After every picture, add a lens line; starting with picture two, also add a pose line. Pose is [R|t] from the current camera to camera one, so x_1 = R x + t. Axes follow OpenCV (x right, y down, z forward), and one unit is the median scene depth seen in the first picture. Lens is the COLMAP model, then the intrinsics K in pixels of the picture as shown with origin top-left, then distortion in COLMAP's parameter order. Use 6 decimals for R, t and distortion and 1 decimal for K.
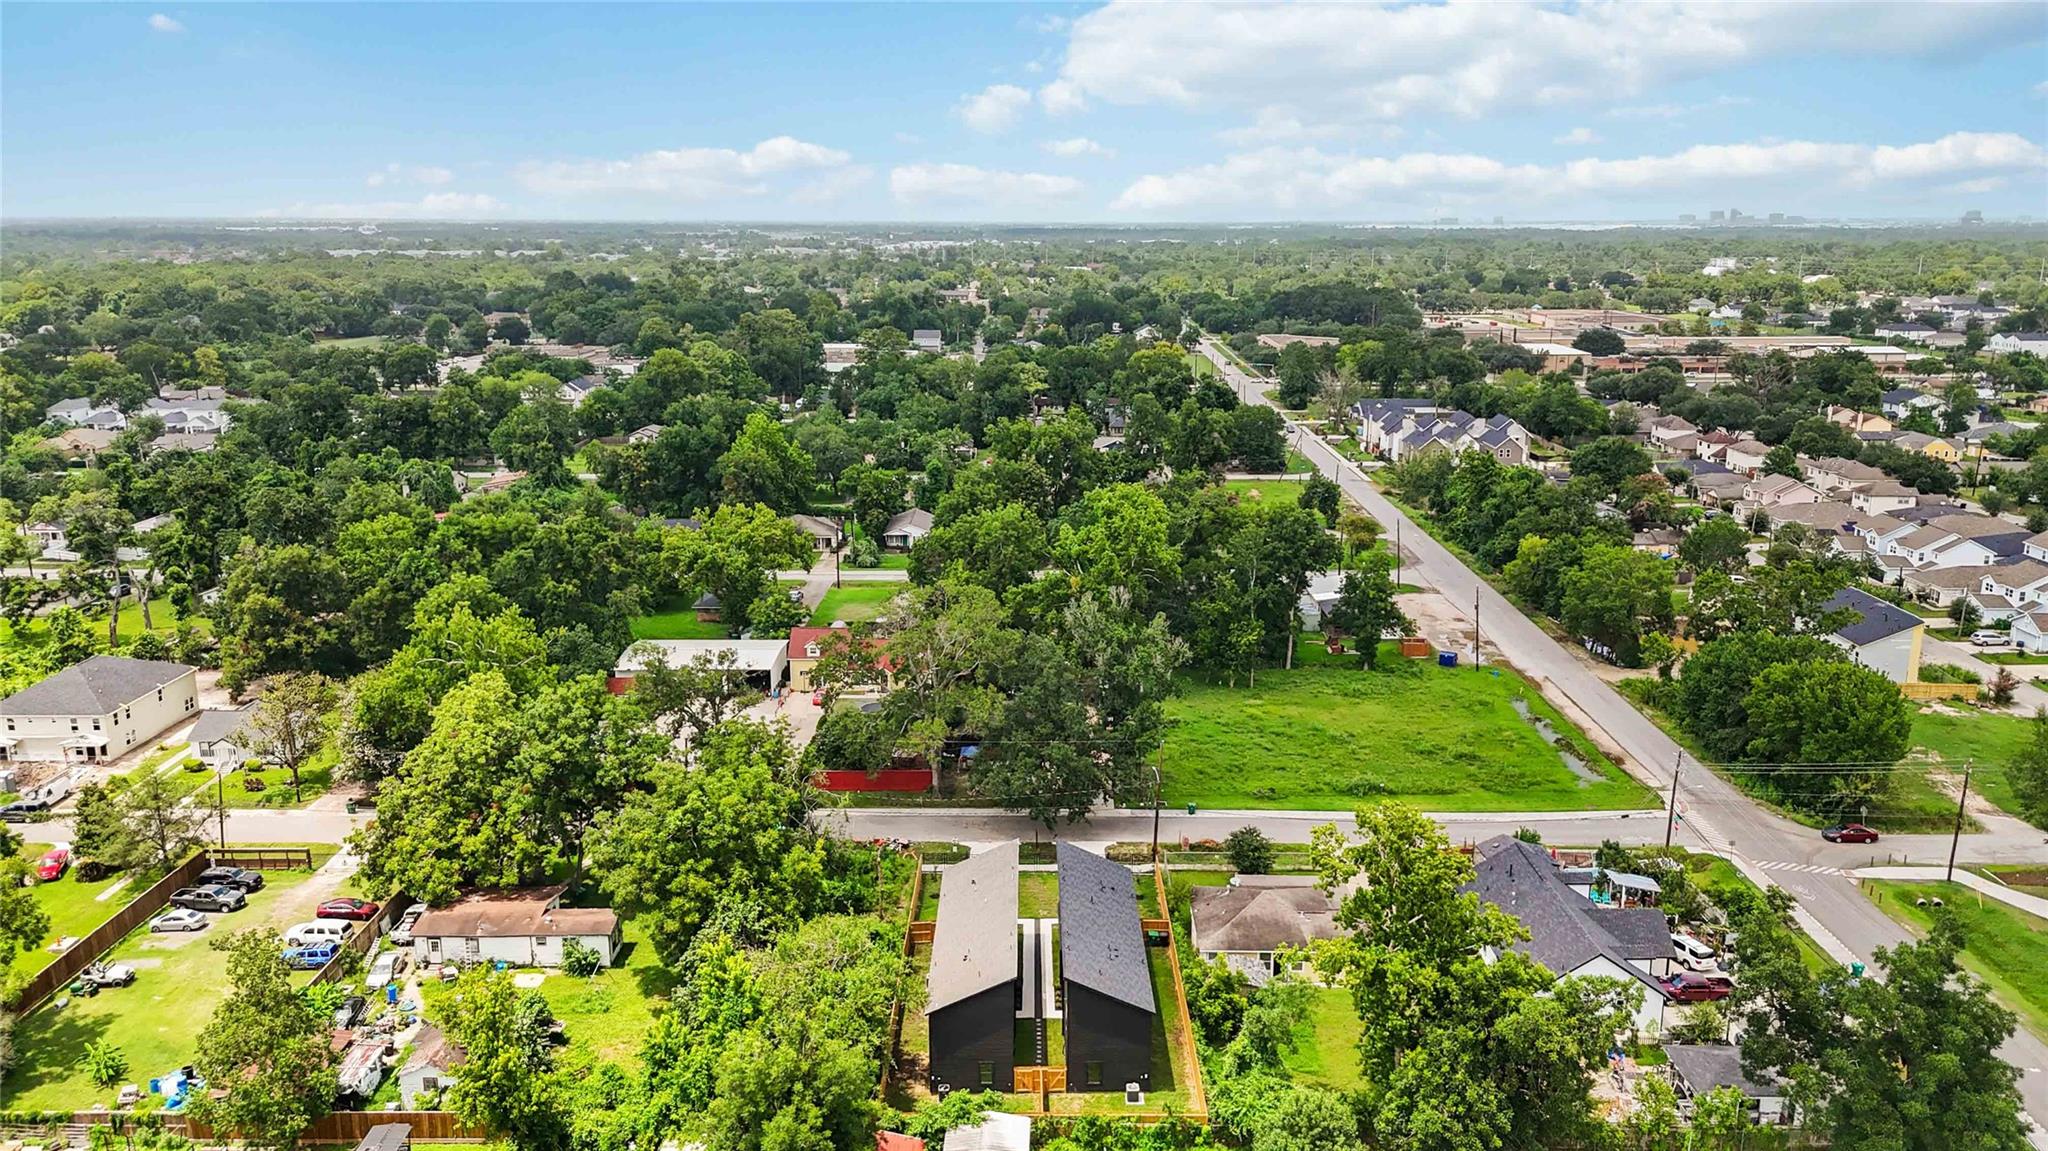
lens RADIAL K [[1498.4, 0, 1028.5], [0, 1498.4, 569.9], [0, 0, 1]] dist [0.078323, -0.078870]
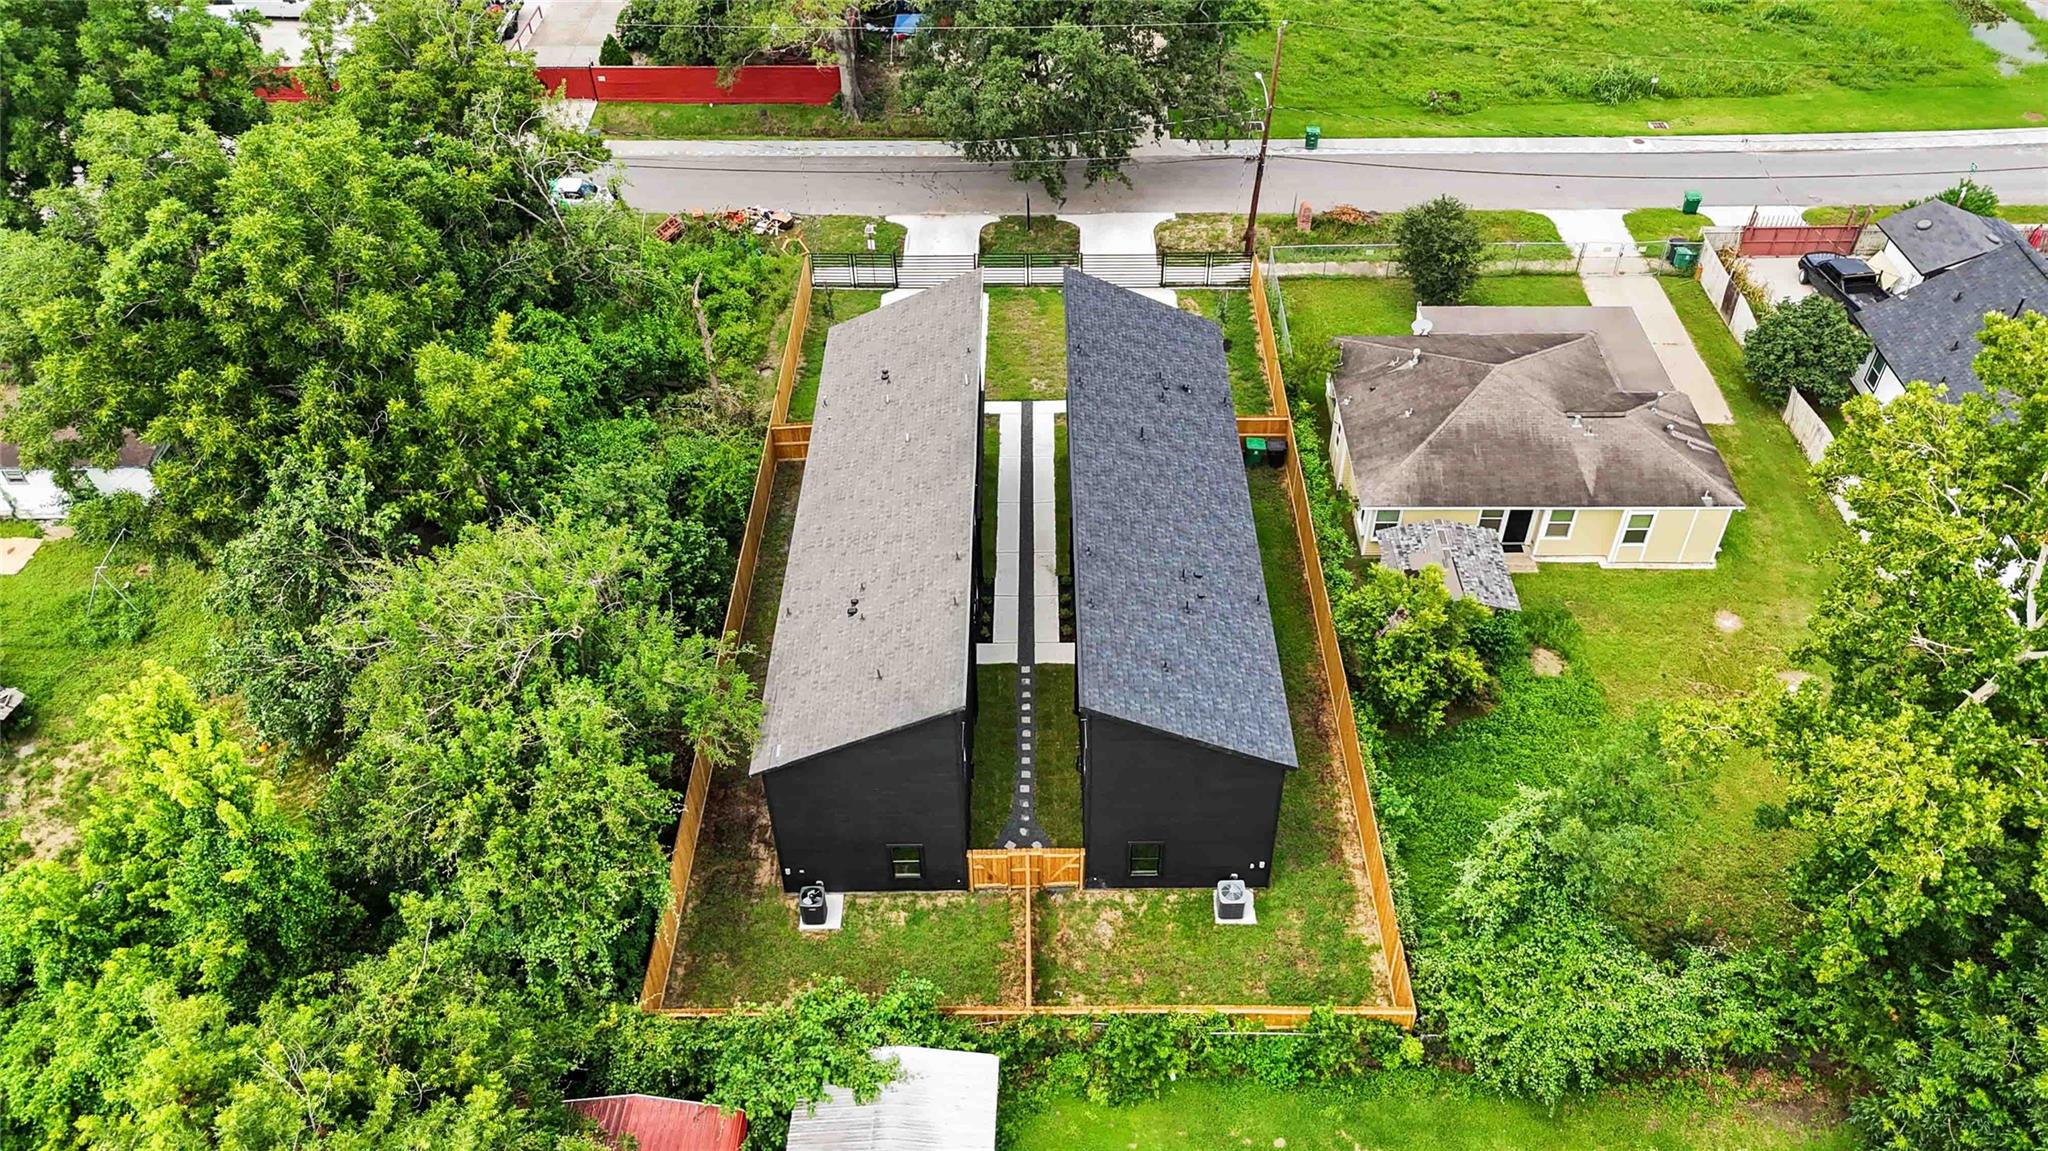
lens RADIAL K [[1498.4, 0, 1028.5], [0, 1498.4, 569.9], [0, 0, 1]] dist [0.078323, -0.078870]
pose [[0.999948, -0.006148, -0.008179, 0.010276], [0.009346, 0.874225, 0.485432, 0.032753], [0.004166, -0.485483, 0.874236, 0.521907]]
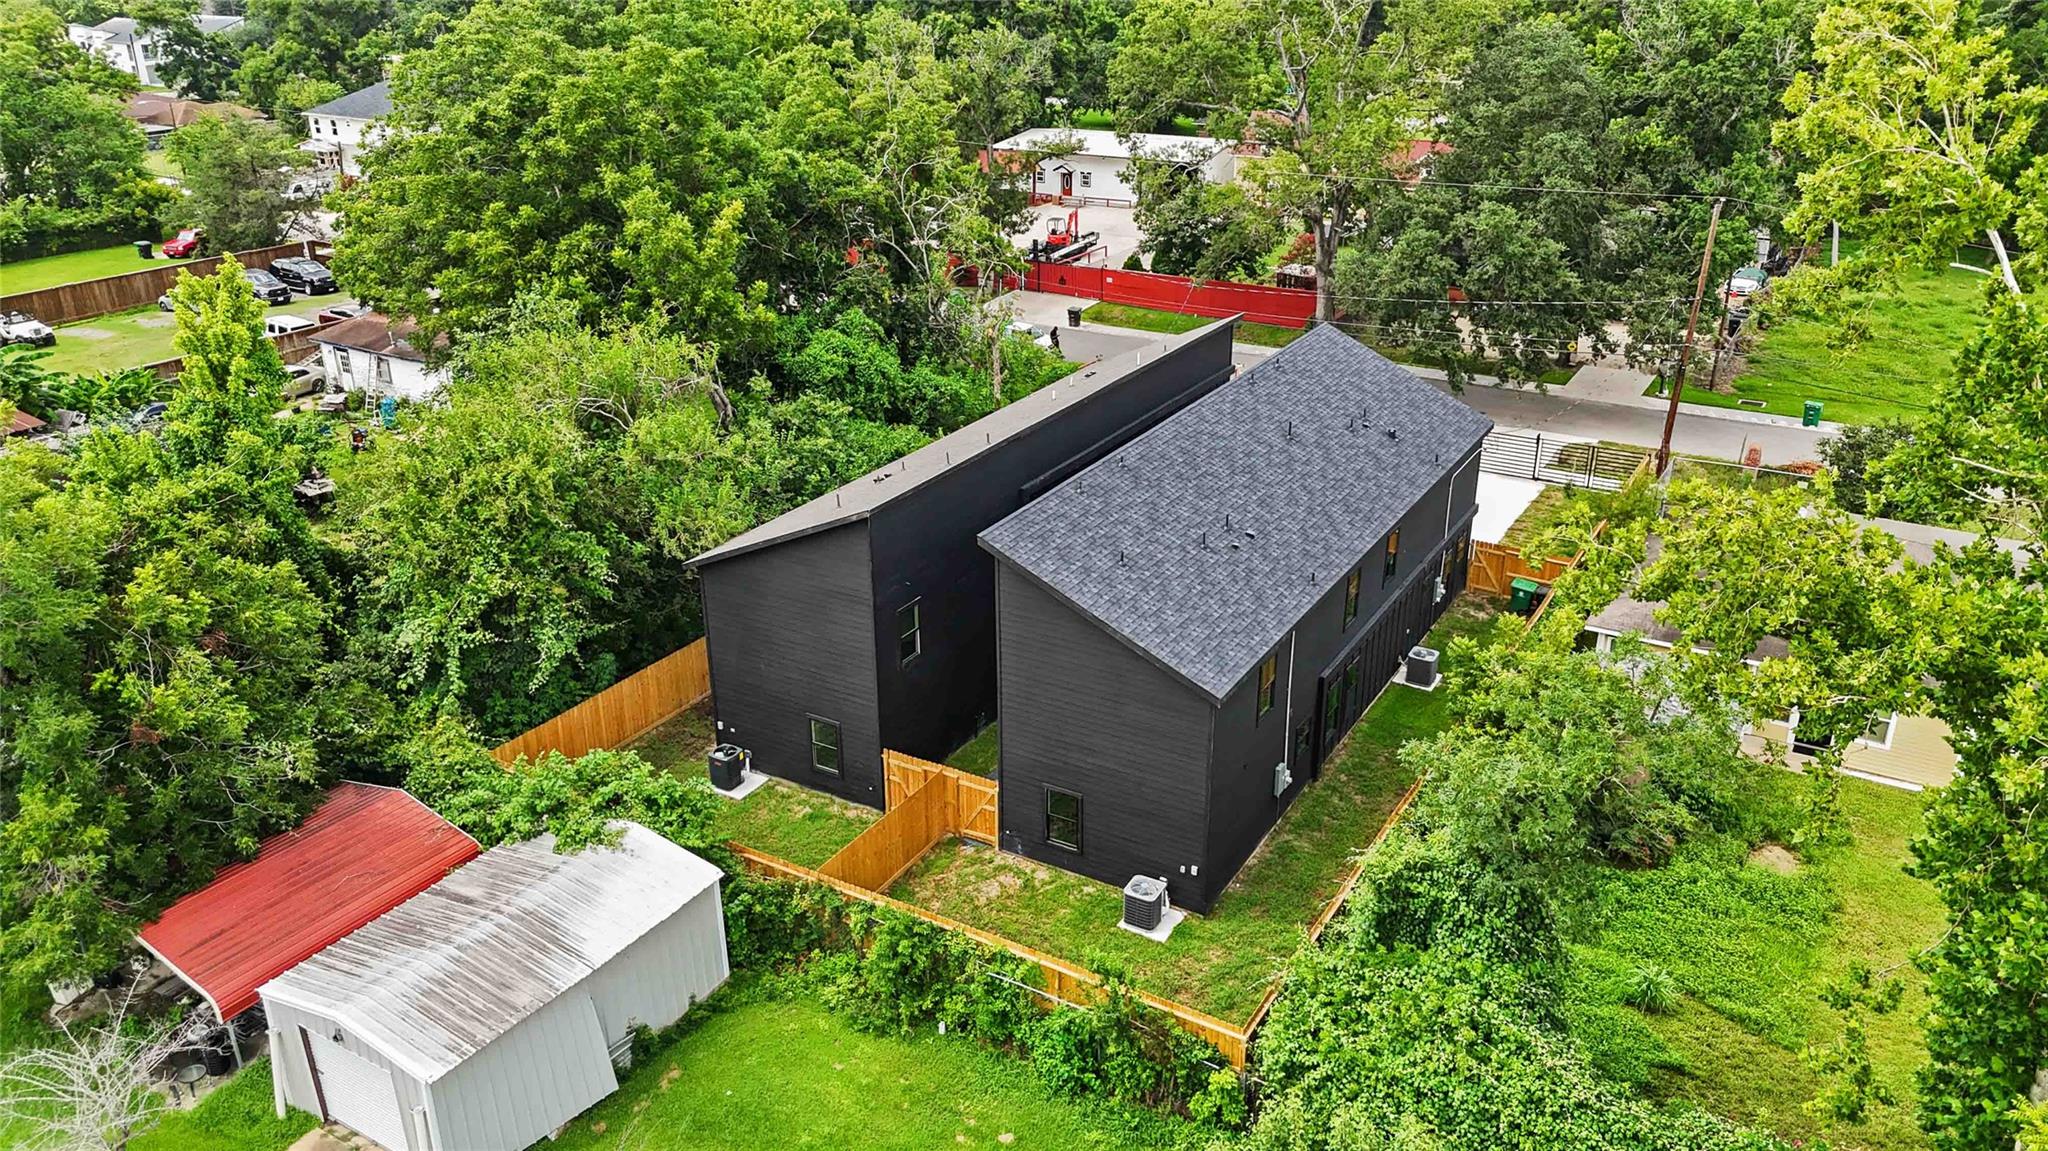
lens RADIAL K [[1498.4, 0, 1028.5], [0, 1498.4, 569.9], [0, 0, 1]] dist [0.078323, -0.078870]
pose [[0.860442, 0.193470, -0.471391, 0.155785], [-0.106461, 0.972955, 0.204997, 0.161766], [0.498303, -0.126203, 0.857768, 0.556512]]
